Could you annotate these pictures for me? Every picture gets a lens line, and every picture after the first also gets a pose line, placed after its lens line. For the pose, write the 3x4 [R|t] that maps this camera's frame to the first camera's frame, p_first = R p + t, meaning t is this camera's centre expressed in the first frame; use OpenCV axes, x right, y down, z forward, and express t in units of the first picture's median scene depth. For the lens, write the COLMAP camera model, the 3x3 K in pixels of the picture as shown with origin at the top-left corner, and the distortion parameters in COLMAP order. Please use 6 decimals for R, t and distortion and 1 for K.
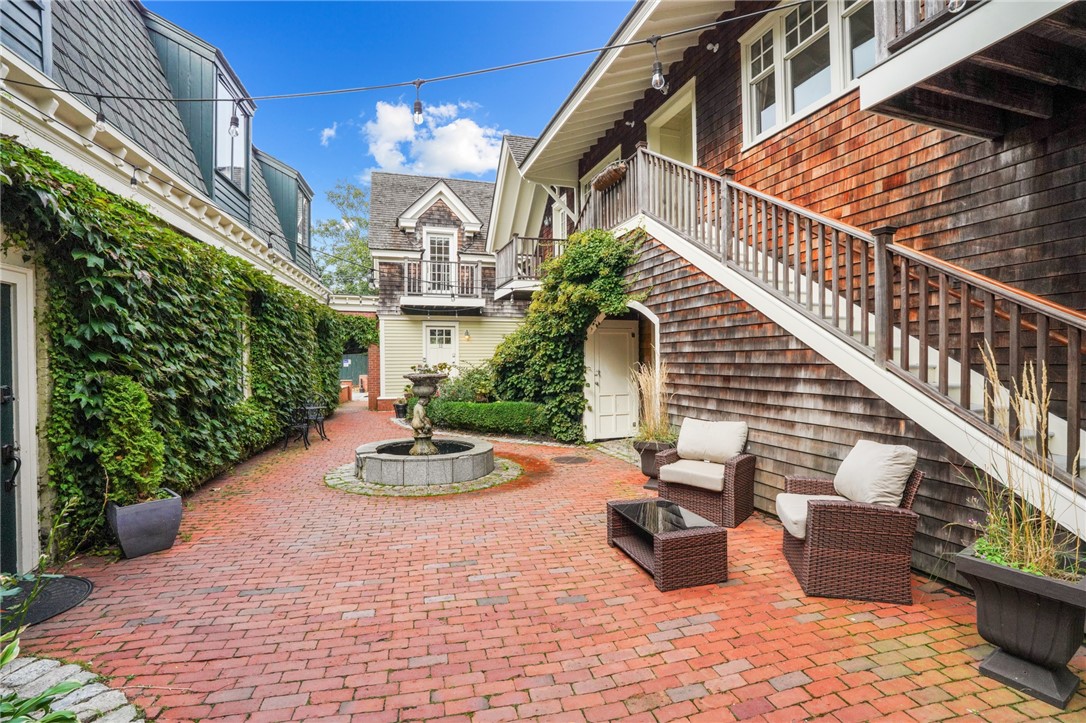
lens RADIAL K [[455.6, 0, 539.1], [0, 455.6, 356.8], [0, 0, 1]] dist [0.000050, 0.000569]
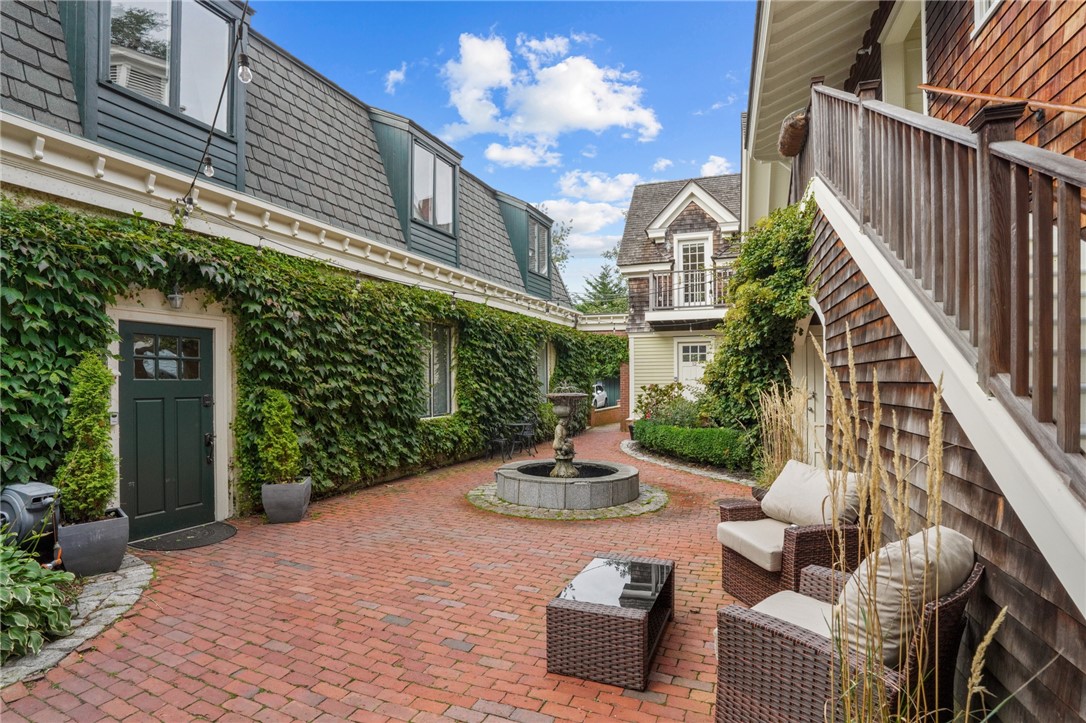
lens RADIAL K [[493.2, 0, 538.2], [0, 493.2, 365.6], [0, 0, 1]] dist [-0.003691, 0.000442]
pose [[0.833990, -0.015875, -0.551551, 0.233075], [0.003654, 0.999723, -0.023249, 0.002952], [0.551767, 0.017374, 0.833817, 0.082592]]
